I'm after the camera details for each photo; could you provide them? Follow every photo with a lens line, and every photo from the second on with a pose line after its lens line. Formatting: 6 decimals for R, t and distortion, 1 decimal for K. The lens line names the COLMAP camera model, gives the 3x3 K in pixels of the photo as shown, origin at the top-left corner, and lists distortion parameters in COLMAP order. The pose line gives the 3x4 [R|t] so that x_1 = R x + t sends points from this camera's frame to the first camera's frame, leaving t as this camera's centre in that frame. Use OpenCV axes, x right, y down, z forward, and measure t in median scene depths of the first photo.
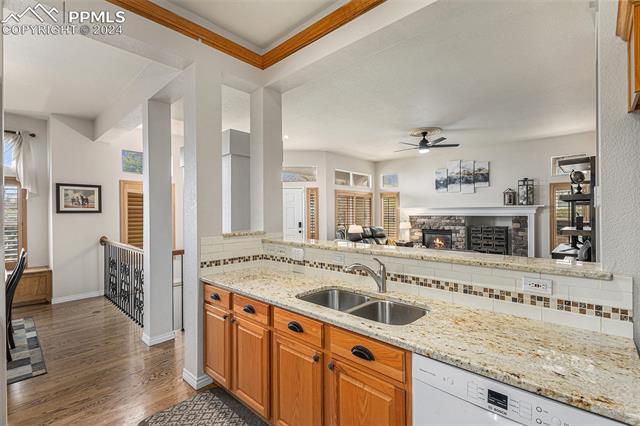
lens RADIAL K [[297.0, 0, 320.7], [0, 297.0, 215.5], [0, 0, 1]] dist [0.010629, -0.000729]
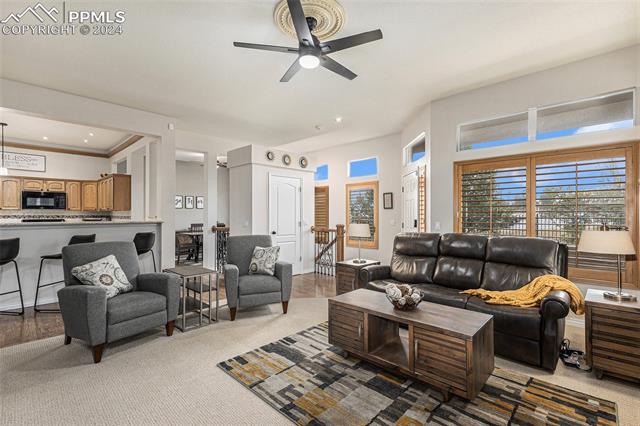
lens RADIAL K [[297.0, 0, 320.6], [0, 297.0, 211.3], [0, 0, 1]] dist [0.010629, -0.000729]
pose [[-0.017024, 0.002398, -0.999852, 0.823568], [-0.003100, 0.999992, 0.002451, 0.001302], [0.999850, 0.003142, -0.017016, 0.669911]]
